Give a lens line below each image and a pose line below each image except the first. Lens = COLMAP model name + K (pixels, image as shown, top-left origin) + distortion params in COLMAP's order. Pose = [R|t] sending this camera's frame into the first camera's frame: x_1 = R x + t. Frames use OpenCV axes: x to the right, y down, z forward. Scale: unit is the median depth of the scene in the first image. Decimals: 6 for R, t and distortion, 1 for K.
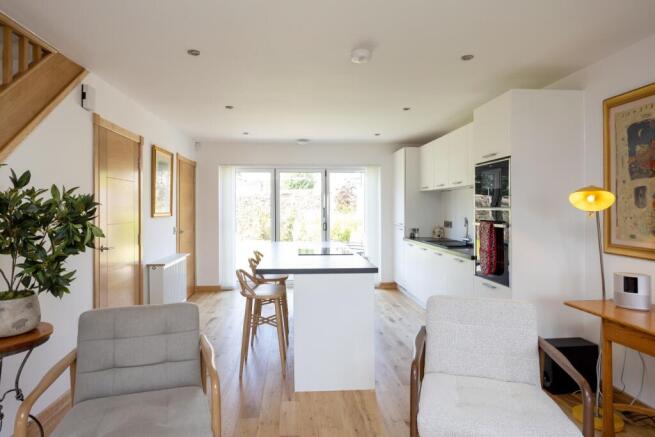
lens RADIAL K [[392.5, 0, 321.1], [0, 392.5, 215.8], [0, 0, 1]] dist [-0.003637, 0.002157]
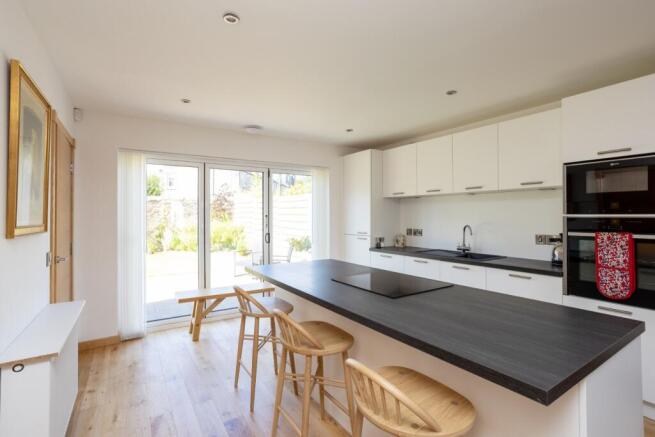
lens RADIAL K [[309.3, 0, 330.6], [0, 309.3, 218.0], [0, 0, 1]] dist [-0.031201, 0.009737]
pose [[0.864469, -0.004877, 0.502663, -0.230575], [0.010969, 0.999898, -0.009162, -0.008362], [-0.502567, 0.013434, 0.864434, 0.429461]]
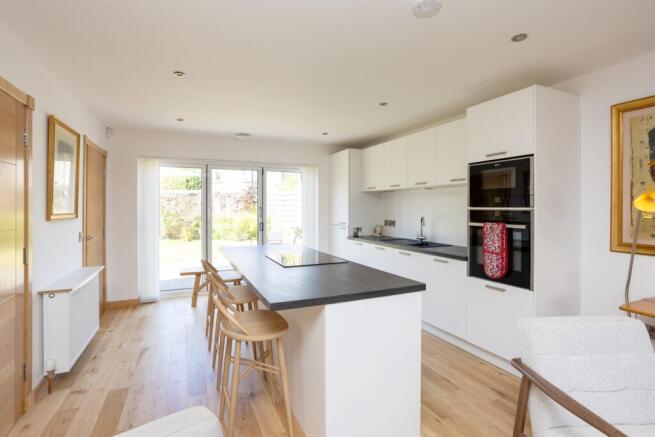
lens RADIAL K [[309.3, 0, 324.4], [0, 309.3, 212.8], [0, 0, 1]] dist [-0.031201, 0.009737]
pose [[0.929241, -0.004778, 0.369444, -0.148014], [0.005850, 0.999981, -0.001783, -0.005655], [-0.369429, 0.003818, 0.929251, 0.271208]]
